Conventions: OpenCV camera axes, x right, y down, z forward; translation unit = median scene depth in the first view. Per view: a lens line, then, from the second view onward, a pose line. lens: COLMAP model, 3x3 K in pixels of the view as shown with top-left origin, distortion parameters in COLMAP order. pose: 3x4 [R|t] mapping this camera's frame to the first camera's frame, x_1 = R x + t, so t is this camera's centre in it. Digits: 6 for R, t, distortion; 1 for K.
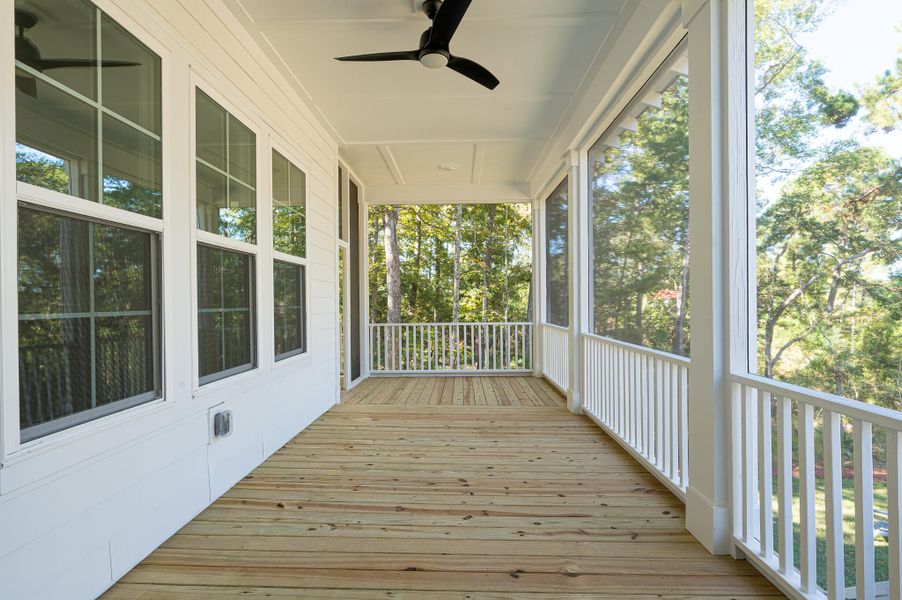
lens RADIAL K [[460.7, 0, 451.0], [0, 460.7, 300.0], [0, 0, 1]] dist [-0.001246, -0.000099]
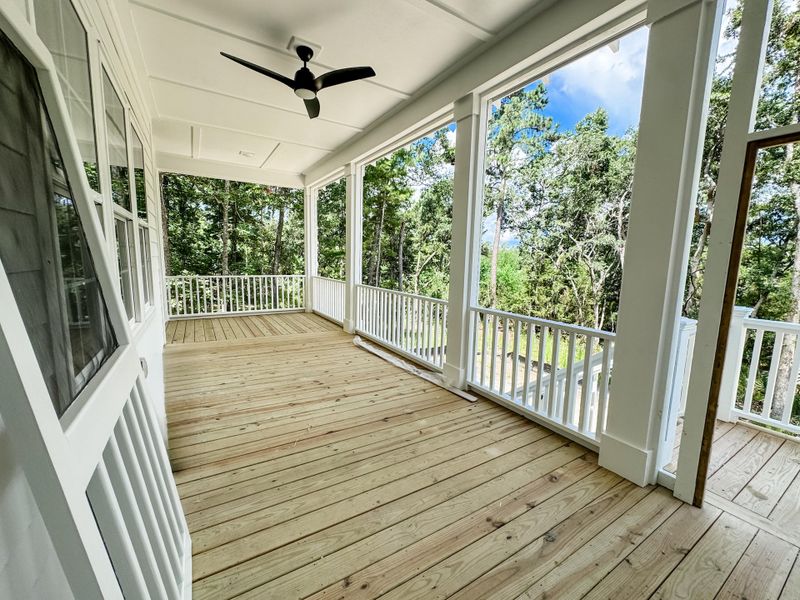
lens RADIAL K [[325.1, 0, 400.0], [0, 325.1, 300.0], [0, 0, 1]] dist [0.000676, 0.000035]
pose [[0.837860, -0.036915, 0.544635, -0.353285], [-0.037162, 0.991539, 0.124375, -0.034070], [-0.544618, -0.124449, 0.829399, -0.040905]]
